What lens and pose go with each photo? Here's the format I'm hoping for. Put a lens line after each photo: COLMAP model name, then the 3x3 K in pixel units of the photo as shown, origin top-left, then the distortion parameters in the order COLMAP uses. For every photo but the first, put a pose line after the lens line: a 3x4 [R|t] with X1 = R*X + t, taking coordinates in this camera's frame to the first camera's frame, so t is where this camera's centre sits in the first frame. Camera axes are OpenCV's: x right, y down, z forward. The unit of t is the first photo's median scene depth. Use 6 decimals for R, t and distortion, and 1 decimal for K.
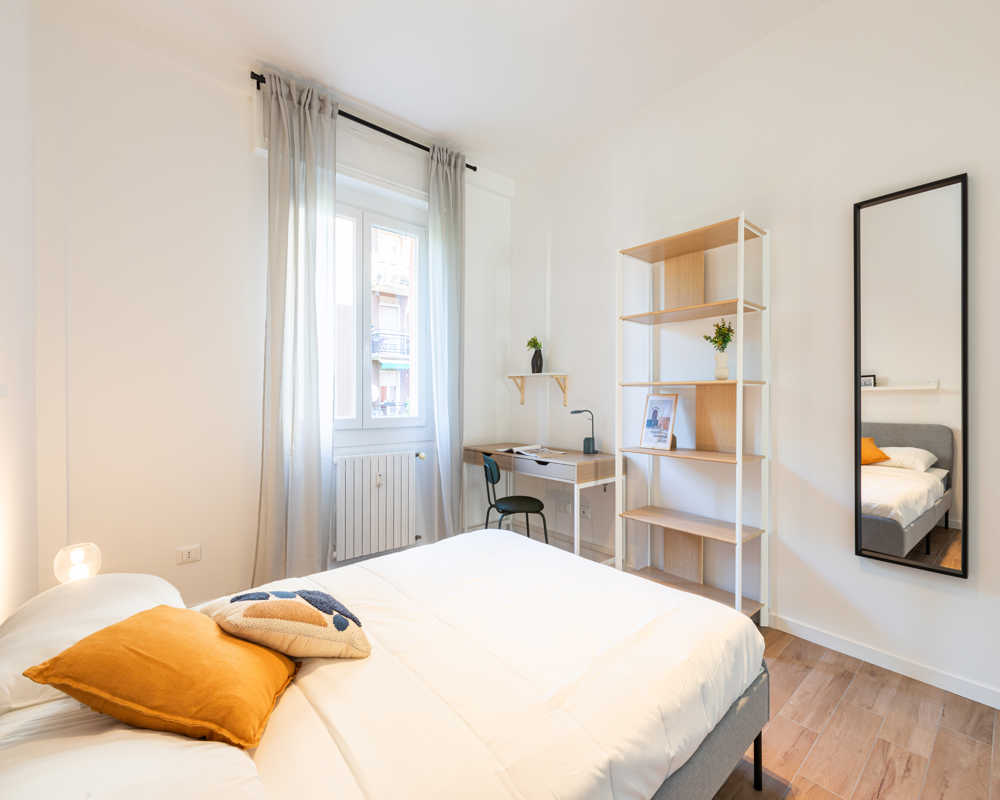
lens RADIAL K [[445.9, 0, 508.1], [0, 445.9, 403.0], [0, 0, 1]] dist [-0.001519, 0.000298]
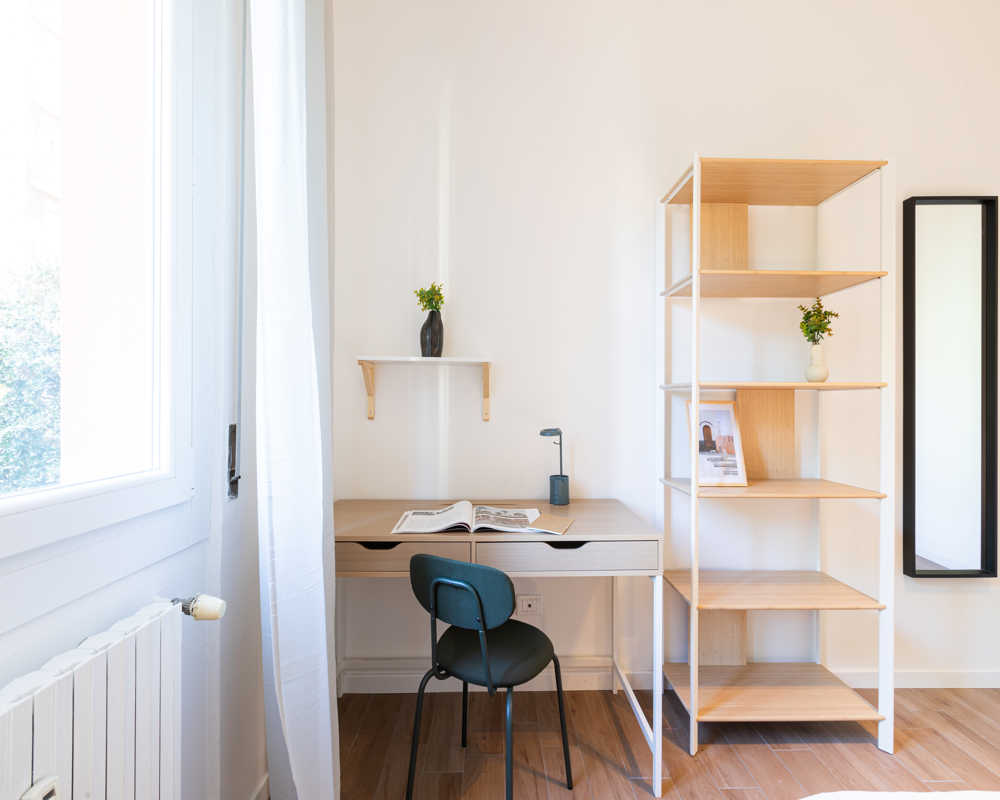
lens RADIAL K [[445.9, 0, 508.1], [0, 445.9, 403.0], [0, 0, 1]] dist [-0.001519, 0.000298]
pose [[0.632453, 0.005073, 0.774582, -0.357982], [0.005946, 0.999917, -0.011404, -0.011420], [-0.774576, 0.011818, 0.632370, 0.813523]]
